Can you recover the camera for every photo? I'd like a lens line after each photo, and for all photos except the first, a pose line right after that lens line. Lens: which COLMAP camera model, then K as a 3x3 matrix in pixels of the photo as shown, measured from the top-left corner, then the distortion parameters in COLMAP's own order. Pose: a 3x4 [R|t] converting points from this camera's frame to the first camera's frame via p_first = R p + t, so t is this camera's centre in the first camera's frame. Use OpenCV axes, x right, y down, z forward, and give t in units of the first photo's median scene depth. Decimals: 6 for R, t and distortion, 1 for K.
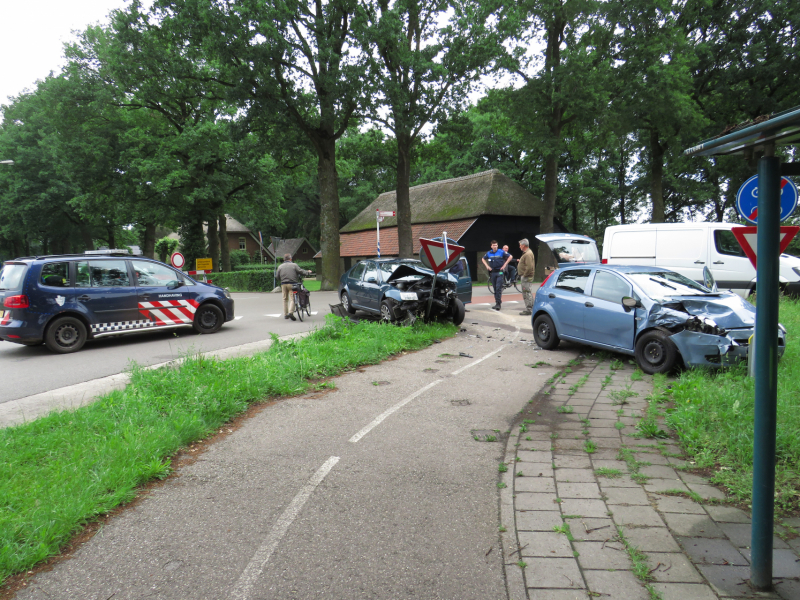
lens RADIAL K [[568.6, 0, 400.0], [0, 568.6, 300.0], [0, 0, 1]] dist [-0.027126, 0.009056]
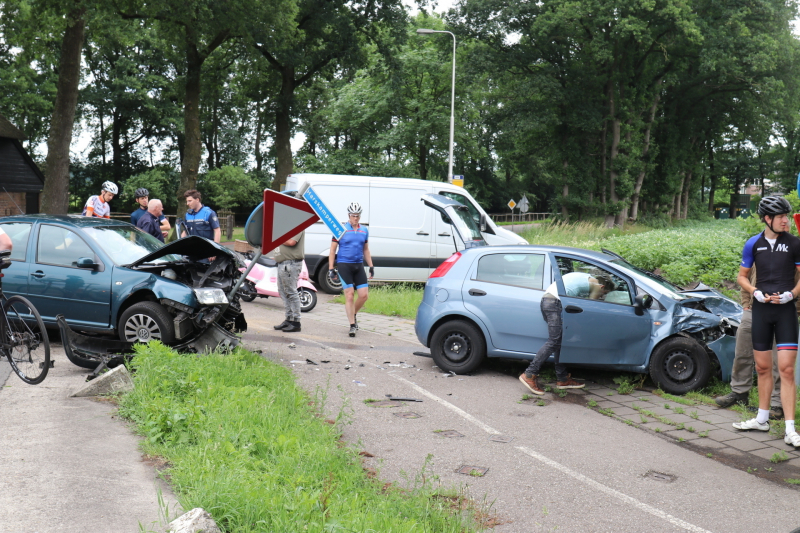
lens RADIAL K [[883.0, 0, 397.1], [0, 883.0, 252.1], [0, 0, 1]] dist [-0.102980, 0.053725]
pose [[0.669079, 0.004748, 0.743176, -0.450995], [0.010131, 0.999828, -0.015508, -0.031274], [-0.743122, 0.017905, 0.668916, 0.315828]]
